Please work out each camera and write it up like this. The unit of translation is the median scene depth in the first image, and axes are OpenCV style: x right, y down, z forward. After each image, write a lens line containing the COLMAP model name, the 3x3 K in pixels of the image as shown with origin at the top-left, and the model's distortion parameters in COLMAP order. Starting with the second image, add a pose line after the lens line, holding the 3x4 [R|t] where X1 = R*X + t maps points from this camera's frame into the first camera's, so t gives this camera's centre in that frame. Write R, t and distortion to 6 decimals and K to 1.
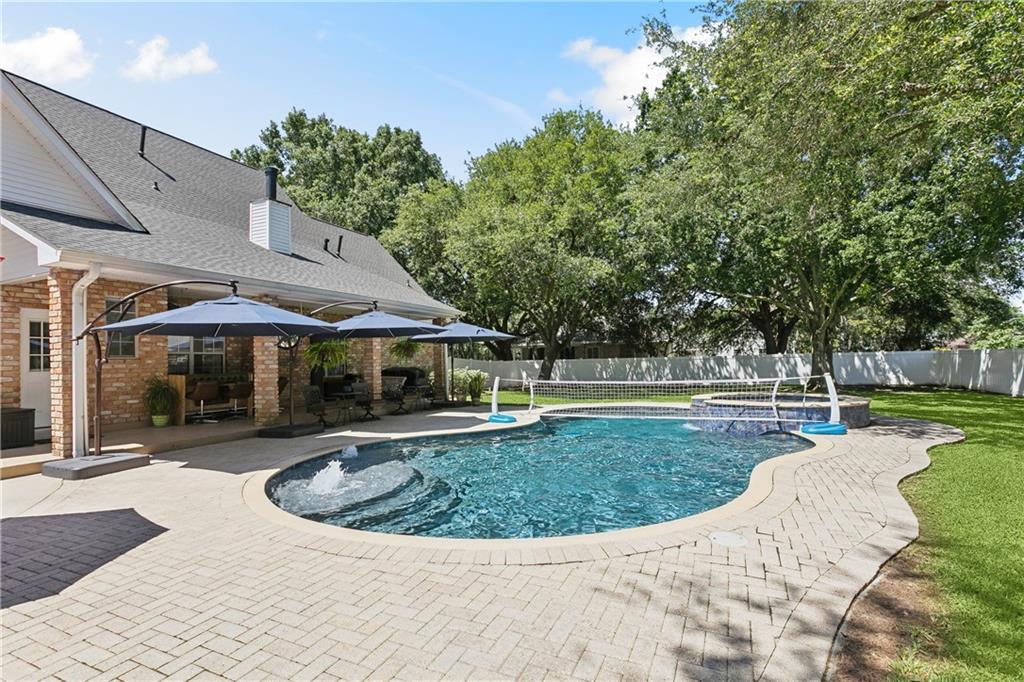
lens RADIAL K [[493.1, 0, 509.9], [0, 493.1, 344.2], [0, 0, 1]] dist [-0.019353, -0.000073]
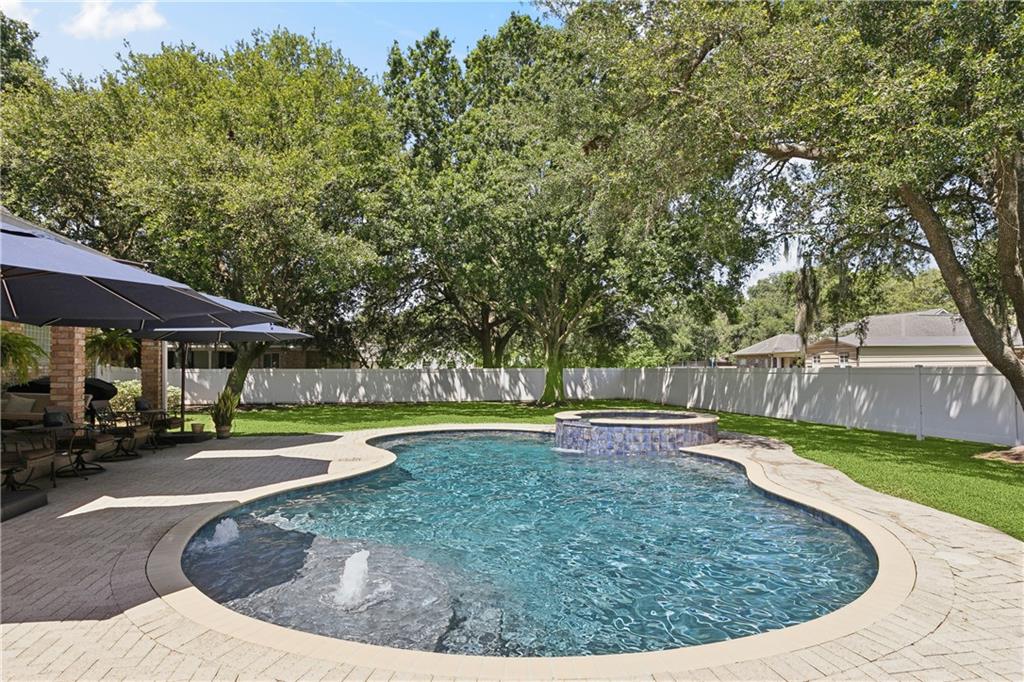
lens RADIAL K [[595.2, 0, 513.8], [0, 595.2, 343.1], [0, 0, 1]] dist [-0.001610, -0.000510]
pose [[0.788204, 0.047941, 0.613543, -0.200644], [-0.038654, 0.998849, -0.028389, 0.004691], [-0.614198, -0.001339, 0.789151, 0.112465]]
